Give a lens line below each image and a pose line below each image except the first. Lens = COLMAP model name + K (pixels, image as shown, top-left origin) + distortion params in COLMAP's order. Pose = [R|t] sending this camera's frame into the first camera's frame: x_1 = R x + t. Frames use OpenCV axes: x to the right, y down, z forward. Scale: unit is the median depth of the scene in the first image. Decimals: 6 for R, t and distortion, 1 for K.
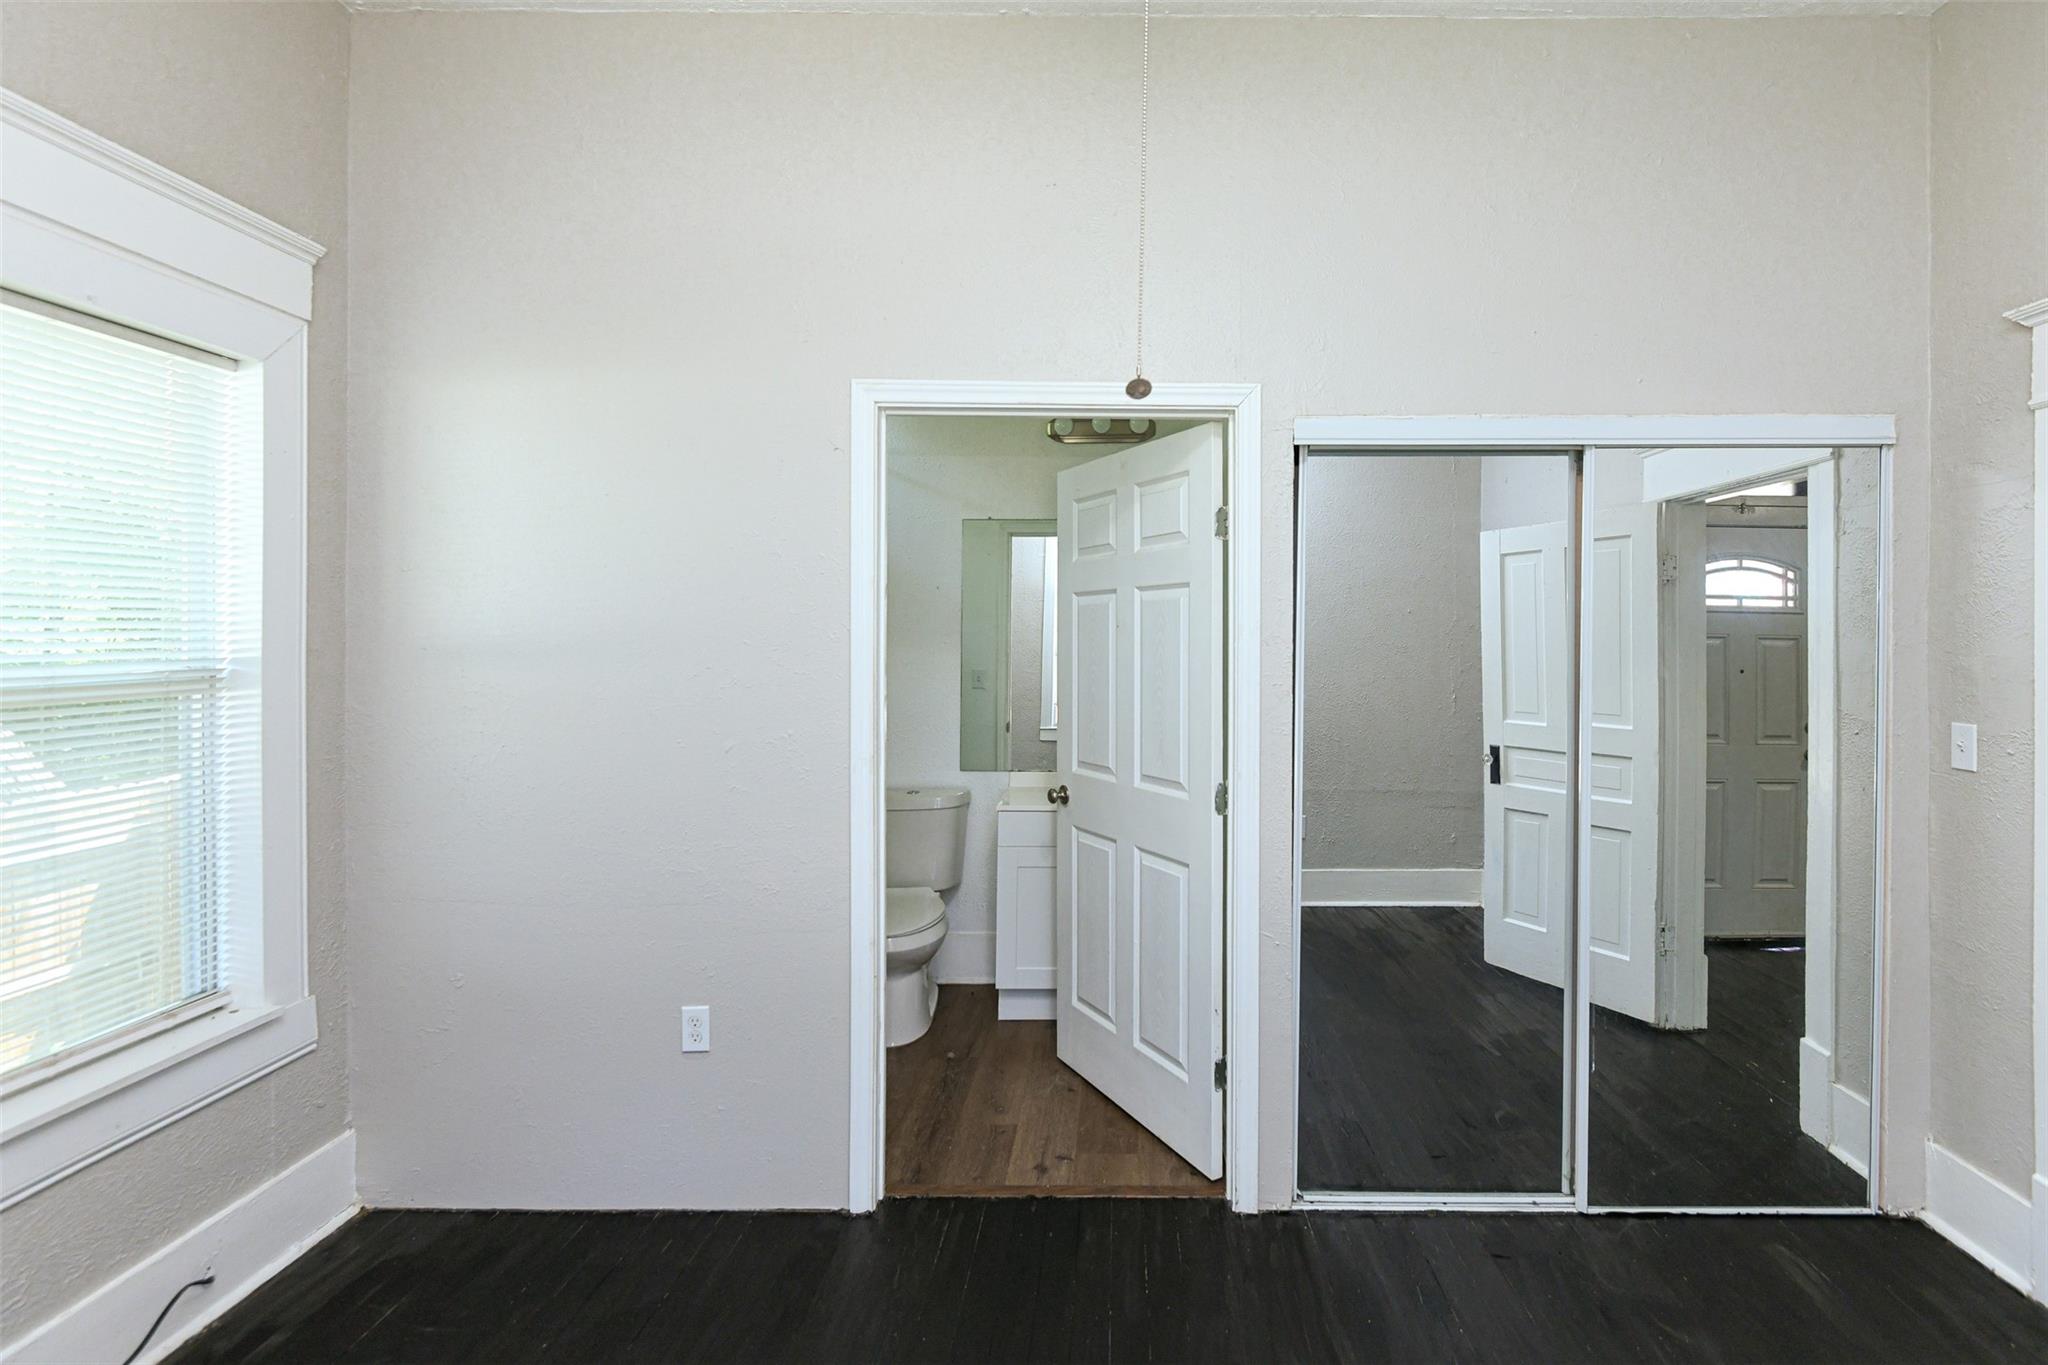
lens RADIAL K [[968.2, 0, 1033.4], [0, 968.2, 638.2], [0, 0, 1]] dist [0.004512, -0.002517]
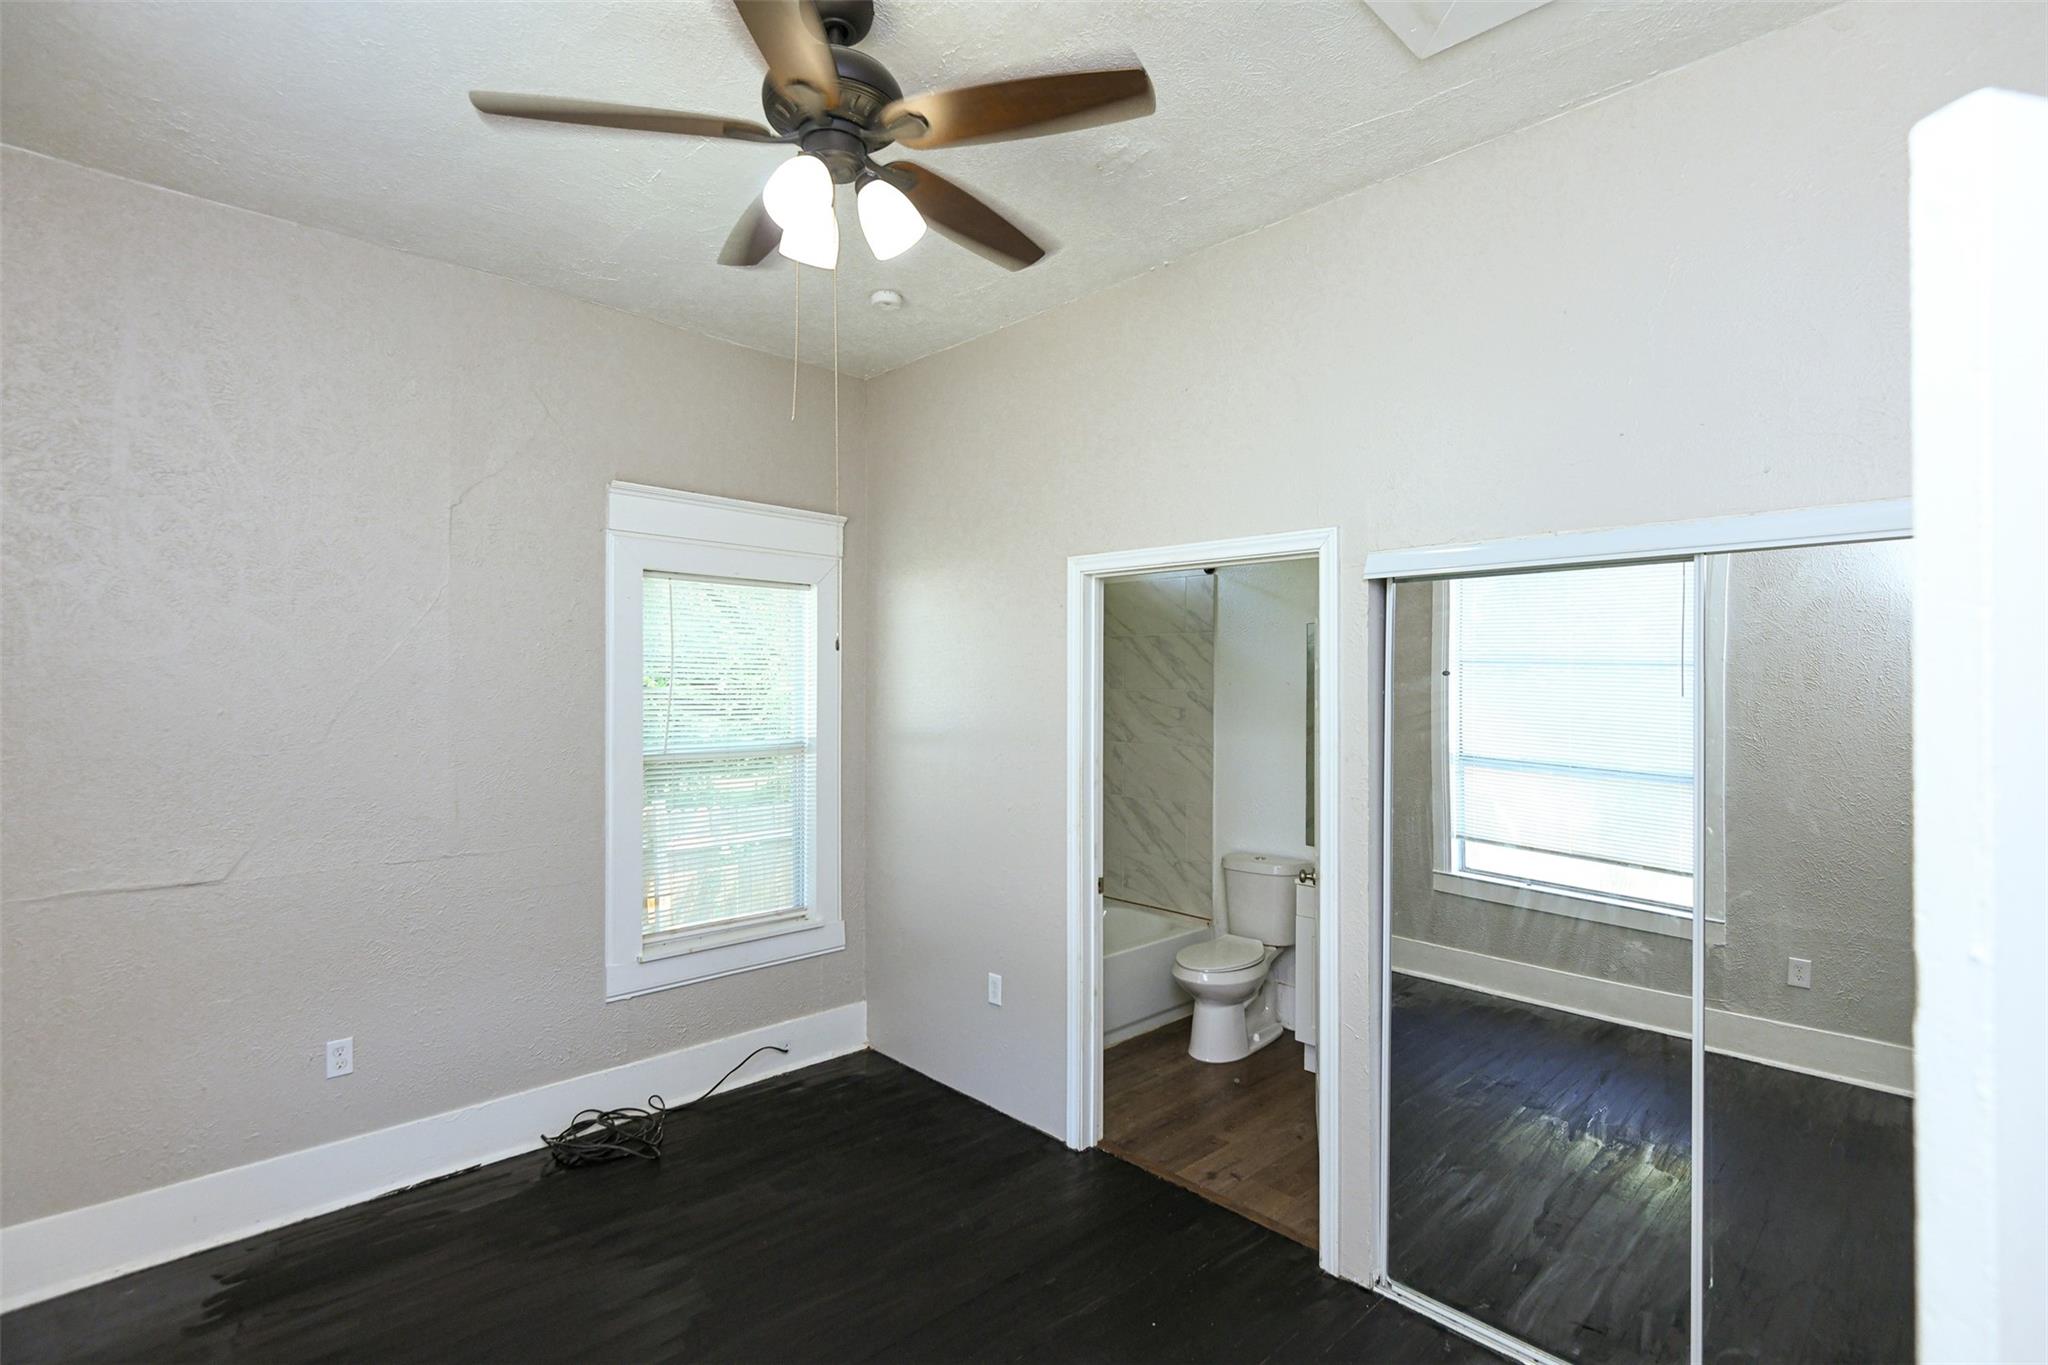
lens RADIAL K [[950.0, 0, 1024.0], [0, 950.0, 682.5], [0, 0, 1]] dist [0.012294, -0.001214]
pose [[0.699610, 0.003757, -0.714515, 0.756984], [-0.004528, 0.999989, 0.000824, -0.084039], [0.714511, 0.002659, 0.699619, -0.019339]]
